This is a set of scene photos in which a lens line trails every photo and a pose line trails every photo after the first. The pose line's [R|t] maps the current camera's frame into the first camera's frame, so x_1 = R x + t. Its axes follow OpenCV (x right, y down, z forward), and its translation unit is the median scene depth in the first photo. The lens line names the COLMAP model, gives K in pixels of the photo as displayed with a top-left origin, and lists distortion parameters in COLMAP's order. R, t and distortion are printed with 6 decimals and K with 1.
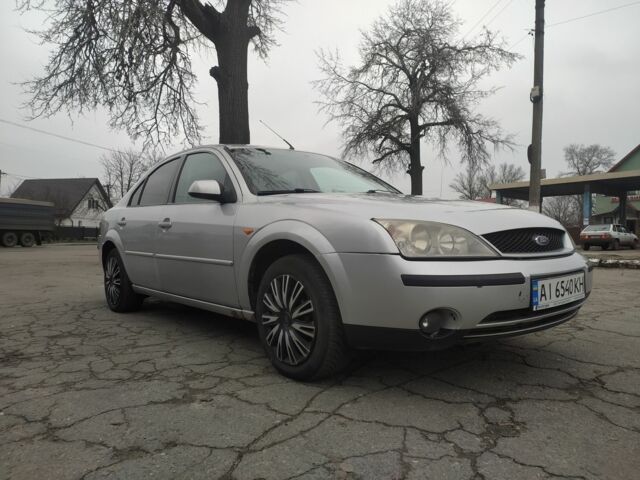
lens RADIAL K [[474.2, 0, 317.3], [0, 474.2, 242.8], [0, 0, 1]] dist [0.063763, -0.057191]
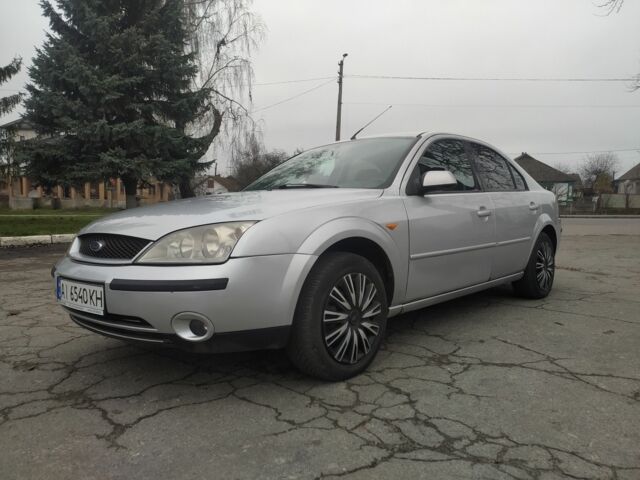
lens RADIAL K [[474.2, 0, 321.8], [0, 474.2, 241.2], [0, 0, 1]] dist [0.063763, -0.057191]
pose [[0.144129, 0.072140, -0.986926, 1.428920], [-0.012597, 0.997392, 0.071065, -0.087225], [0.989479, 0.002190, 0.144662, 1.229582]]
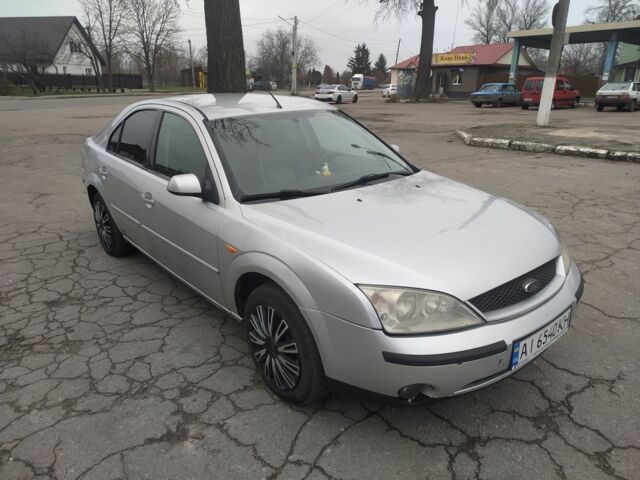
lens RADIAL K [[474.2, 0, 317.3], [0, 474.2, 244.2], [0, 0, 1]] dist [0.063763, -0.057191]
pose [[0.999994, 0.001365, -0.003137, 0.033286], [-0.000310, 0.949271, 0.314458, -0.362332], [0.003407, -0.314455, 0.949266, 0.095376]]
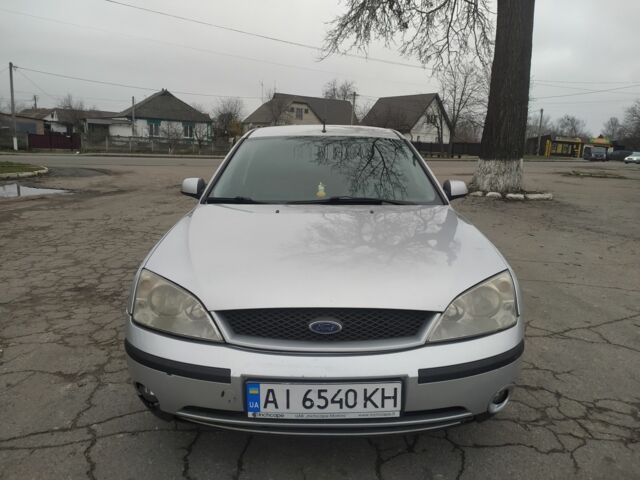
lens RADIAL K [[474.2, 0, 315.9], [0, 474.2, 243.4], [0, 0, 1]] dist [0.063763, -0.057191]
pose [[0.767485, 0.146983, -0.623990, 0.828605], [-0.030560, 0.980643, 0.193406, -0.251108], [0.640338, -0.129367, 0.757120, 0.421035]]
